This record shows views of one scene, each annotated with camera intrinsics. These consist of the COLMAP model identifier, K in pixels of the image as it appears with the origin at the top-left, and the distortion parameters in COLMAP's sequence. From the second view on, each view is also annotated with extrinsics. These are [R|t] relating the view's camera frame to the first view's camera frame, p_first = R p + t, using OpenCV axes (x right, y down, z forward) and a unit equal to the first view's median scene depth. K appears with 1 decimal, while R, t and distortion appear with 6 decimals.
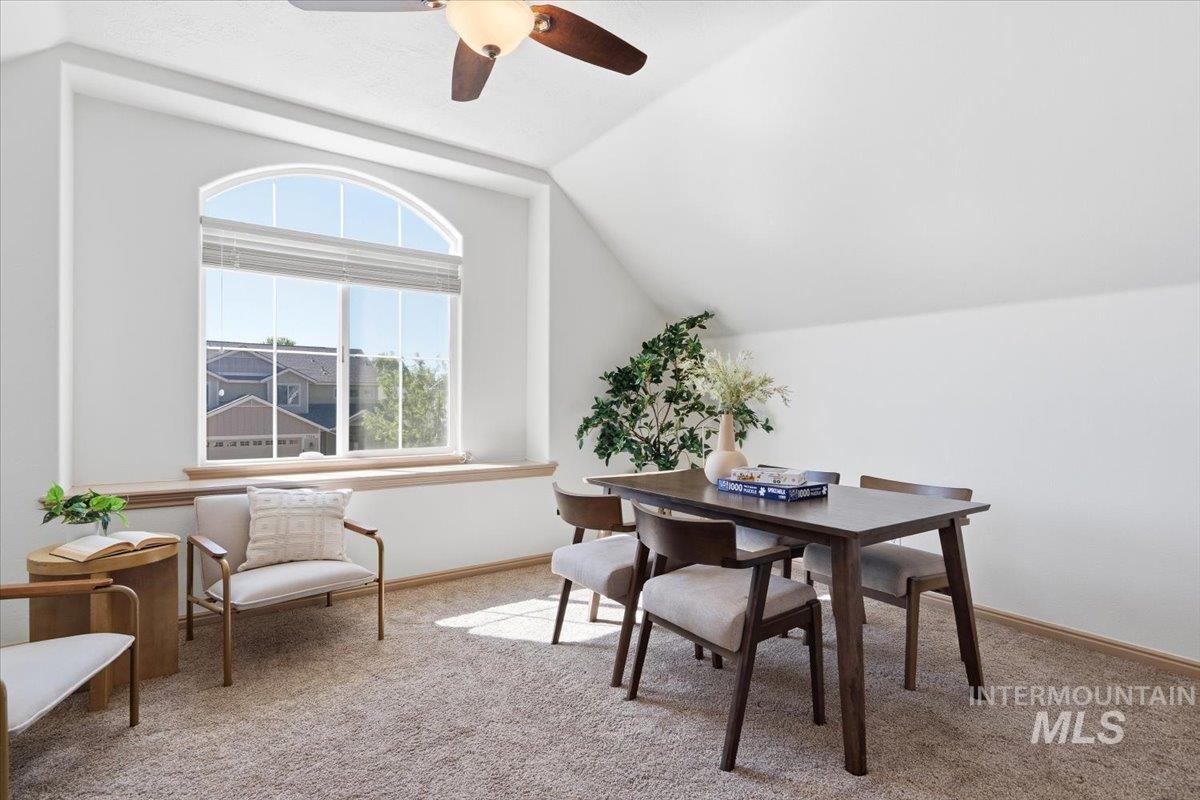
lens RADIAL K [[585.3, 0, 596.3], [0, 585.3, 394.5], [0, 0, 1]] dist [0.005212, 0.000515]
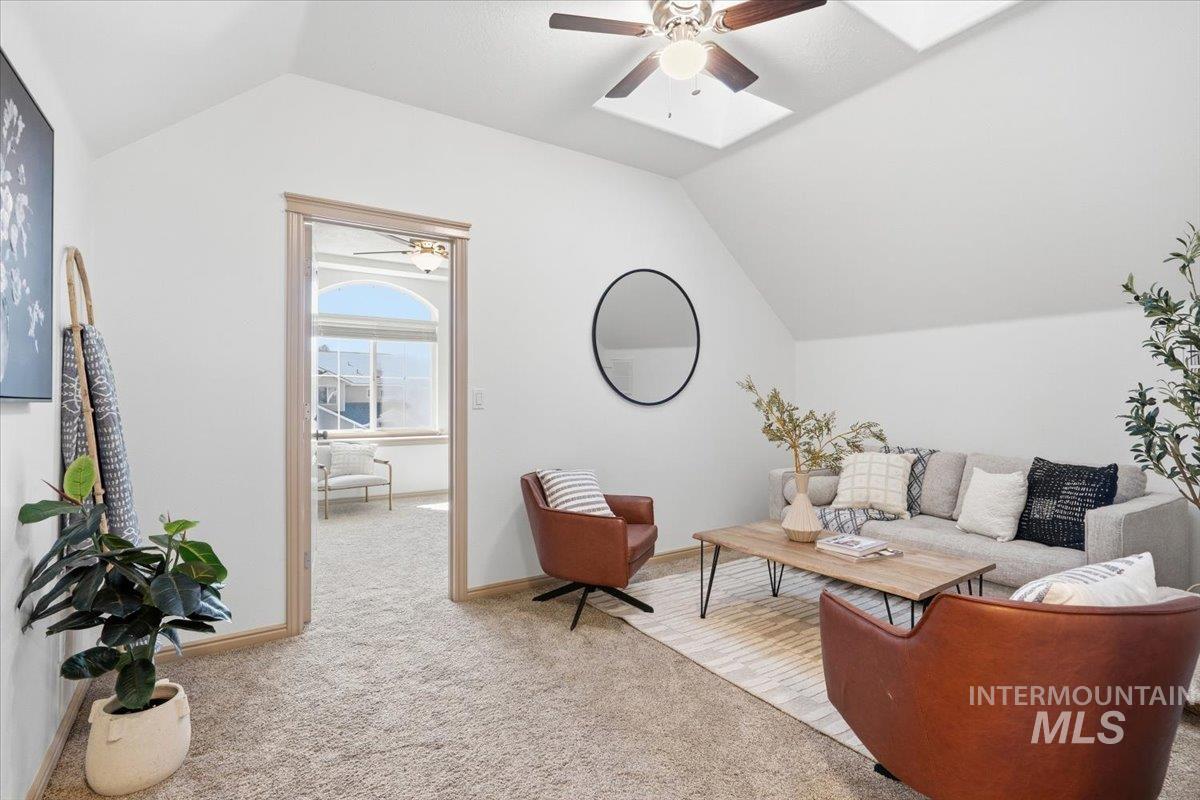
lens RADIAL K [[585.3, 0, 596.3], [0, 585.3, 394.5], [0, 0, 1]] dist [0.005212, 0.000515]
pose [[0.998875, -0.000569, -0.047413, 0.385441], [0.000657, 0.999998, 0.001836, -0.014268], [0.047412, -0.001865, 0.998874, -0.876843]]
